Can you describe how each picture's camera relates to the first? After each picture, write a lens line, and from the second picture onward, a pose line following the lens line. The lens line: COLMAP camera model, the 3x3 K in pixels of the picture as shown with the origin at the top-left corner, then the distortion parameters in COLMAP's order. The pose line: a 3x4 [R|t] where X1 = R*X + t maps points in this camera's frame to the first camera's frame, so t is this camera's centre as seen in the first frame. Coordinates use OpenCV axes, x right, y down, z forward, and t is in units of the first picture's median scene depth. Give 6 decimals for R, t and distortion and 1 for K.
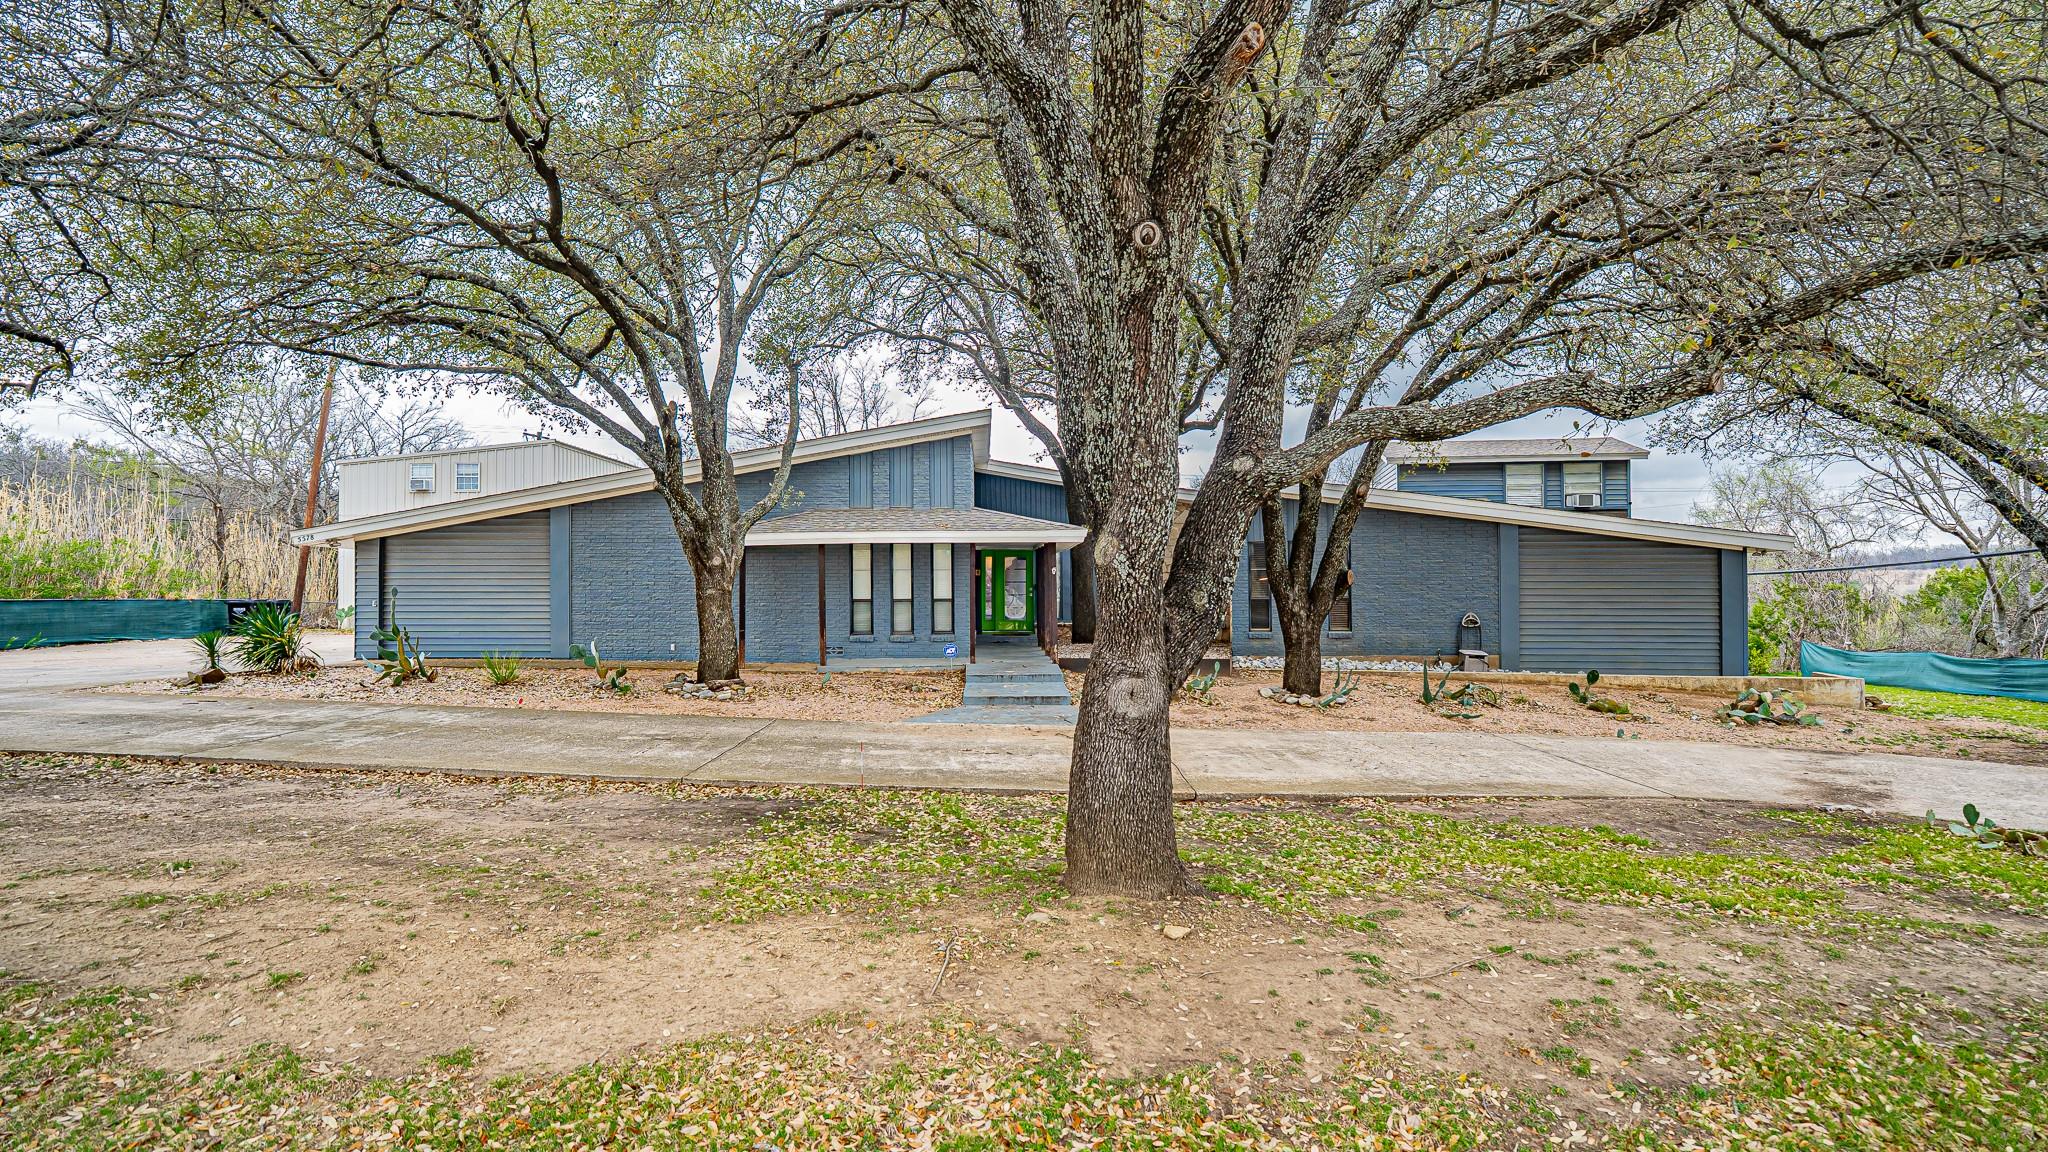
lens RADIAL K [[952.2, 0, 1024.0], [0, 952.2, 576.0], [0, 0, 1]] dist [-0.000015, -0.000003]
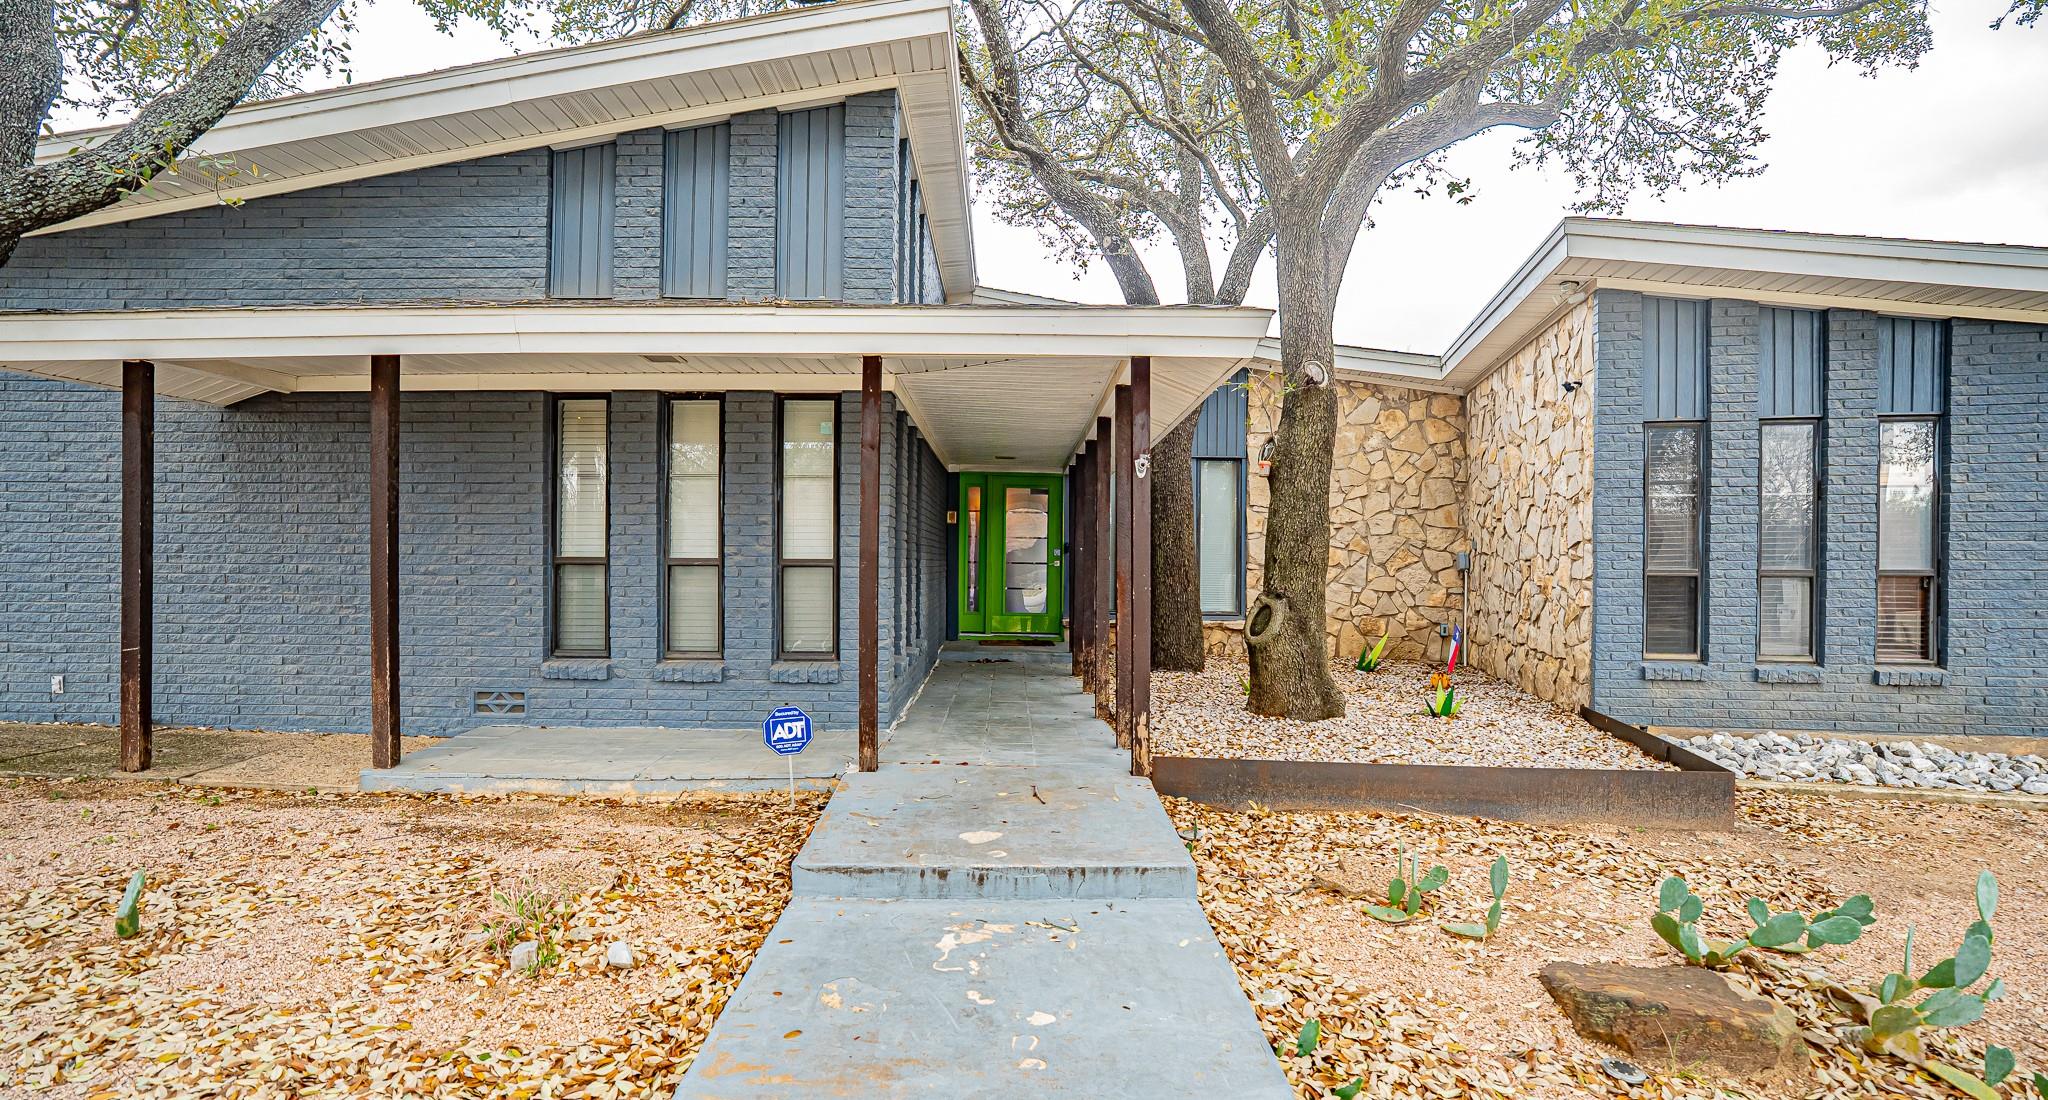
lens RADIAL K [[935.2, 0, 1024.0], [0, 935.2, 550.0], [0, 0, 1]] dist [0.000114, -0.000010]
pose [[0.999697, 0.013922, -0.020289, -0.000475], [-0.014177, 0.999822, -0.012463, 0.023045], [0.020112, 0.012747, 0.999716, 0.638327]]
